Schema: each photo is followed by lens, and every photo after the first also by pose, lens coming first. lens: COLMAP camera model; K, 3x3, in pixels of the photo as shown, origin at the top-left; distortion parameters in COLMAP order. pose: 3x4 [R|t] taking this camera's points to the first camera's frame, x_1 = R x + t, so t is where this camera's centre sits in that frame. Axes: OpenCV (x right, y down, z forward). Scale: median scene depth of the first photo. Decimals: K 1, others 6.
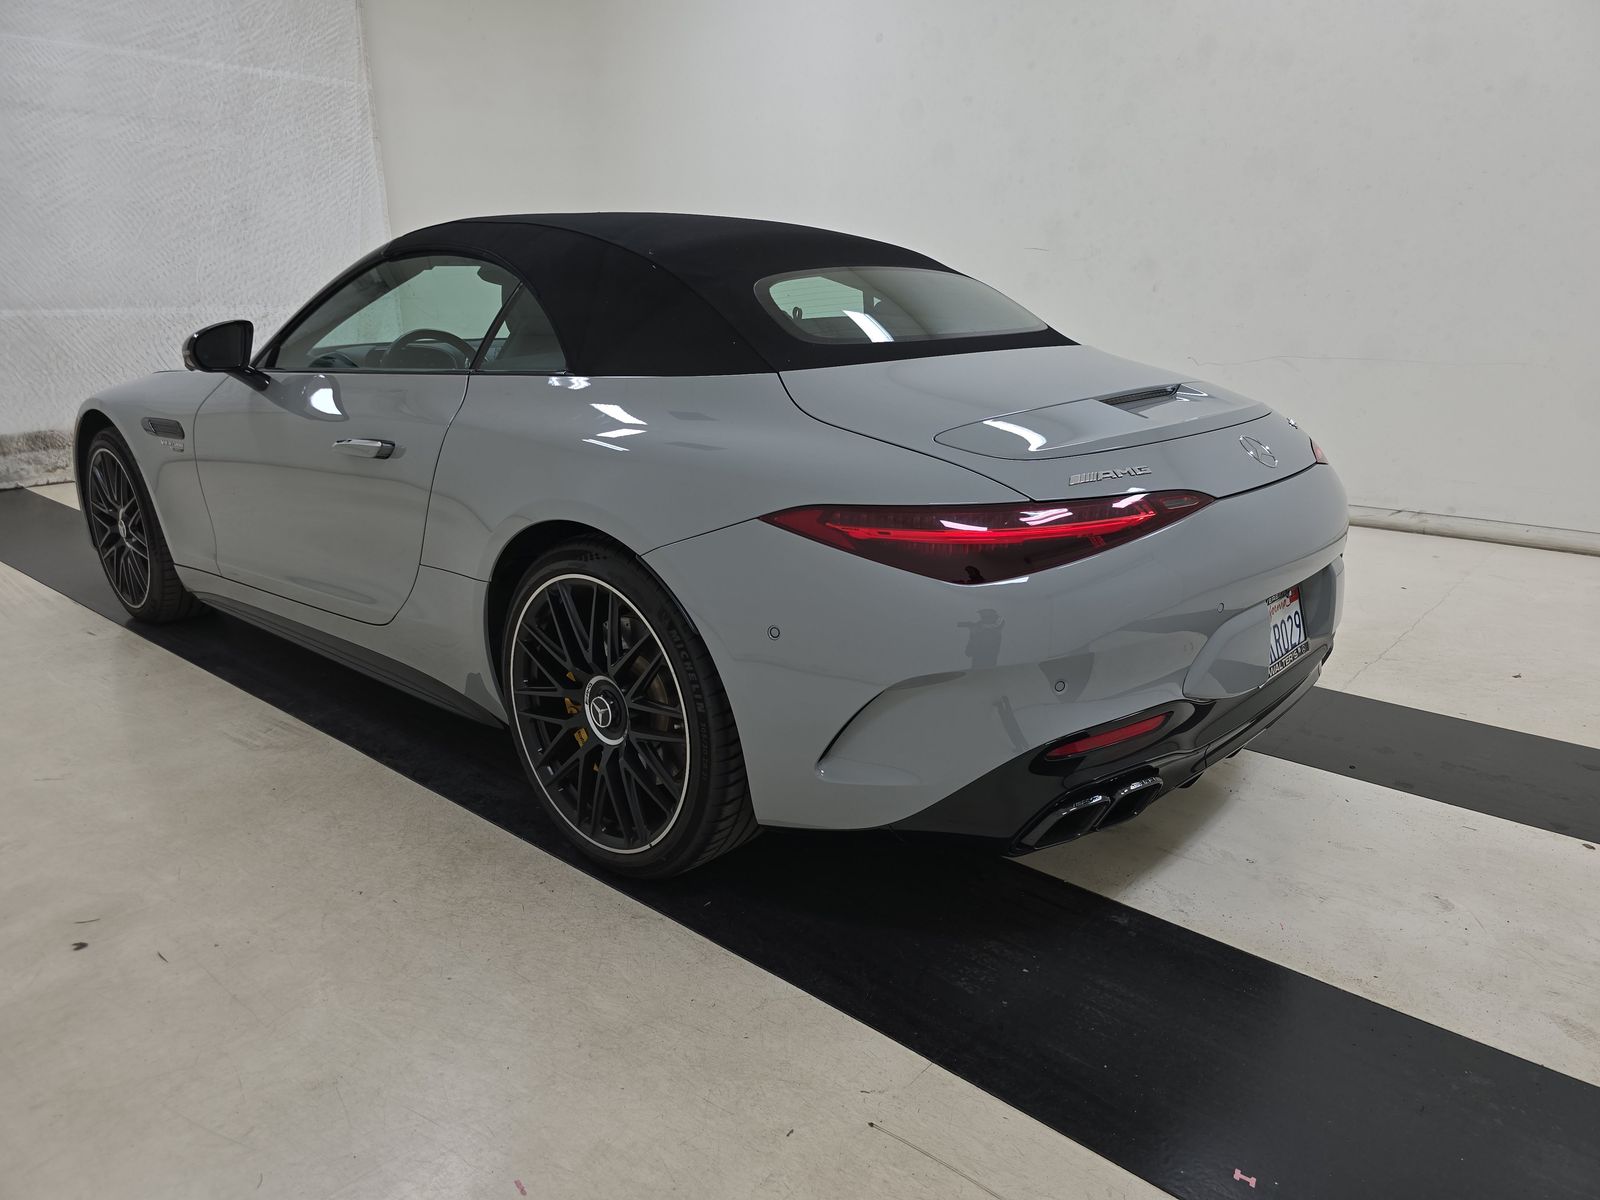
lens RADIAL K [[1079.9, 0, 813.3], [0, 1079.9, 600.1], [0, 0, 1]] dist [0.028396, -0.019119]
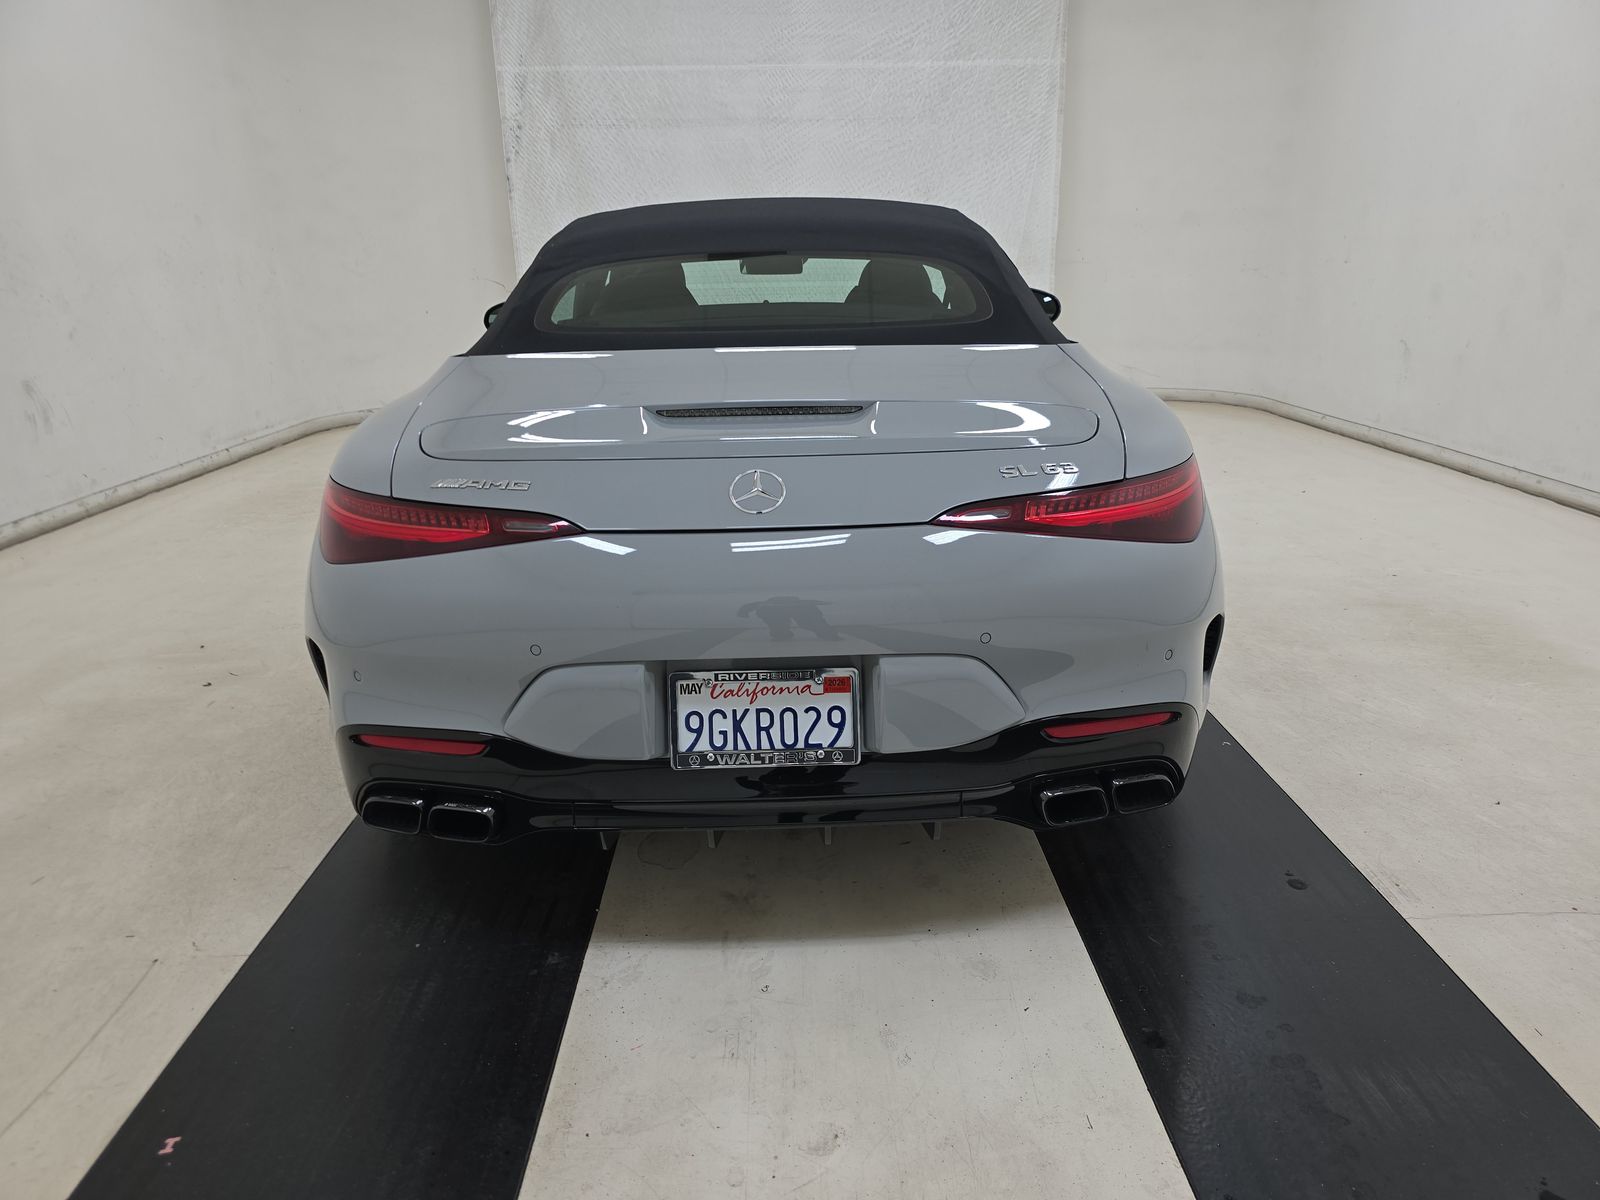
lens RADIAL K [[1079.9, 0, 809.5], [0, 1079.9, 607.7], [0, 0, 1]] dist [0.028396, -0.019119]
pose [[0.672008, 0.217233, -0.707965, 0.324415], [-0.187681, 0.974755, 0.120946, -0.049723], [0.716366, 0.051595, 0.695814, 0.152809]]
